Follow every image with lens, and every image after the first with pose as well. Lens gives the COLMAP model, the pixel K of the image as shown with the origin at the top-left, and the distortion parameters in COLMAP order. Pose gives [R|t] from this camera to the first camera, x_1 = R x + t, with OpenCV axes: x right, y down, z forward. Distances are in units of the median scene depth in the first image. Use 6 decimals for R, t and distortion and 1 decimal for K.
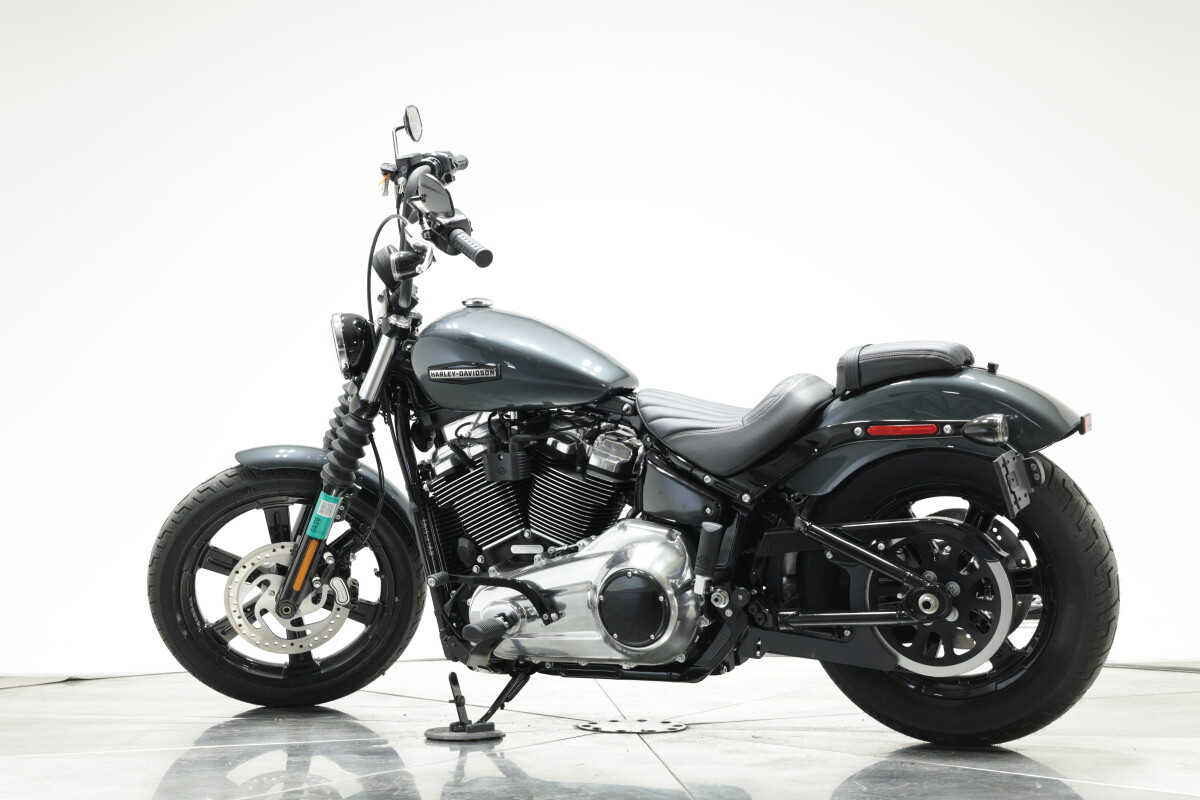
lens RADIAL K [[1630.4, 0, 605.2], [0, 1630.4, 396.9], [0, 0, 1]] dist [-0.028750, 0.000000]
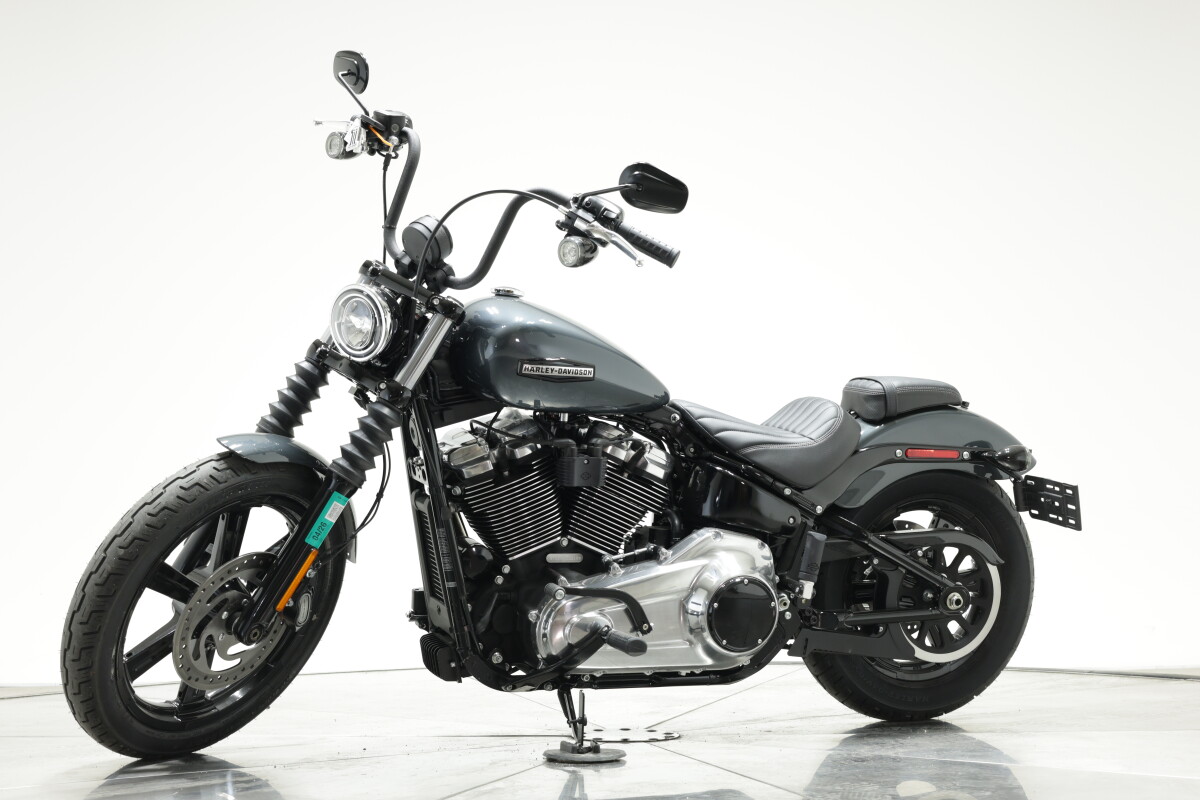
lens RADIAL K [[1630.4, 0, 604.5], [0, 1630.4, 405.2], [0, 0, 1]] dist [-0.028750, 0.000000]
pose [[0.657662, 0.060637, 0.750869, -0.769380], [-0.065709, 0.997574, -0.023007, 0.025164], [-0.750442, -0.034208, 0.660051, 0.363886]]
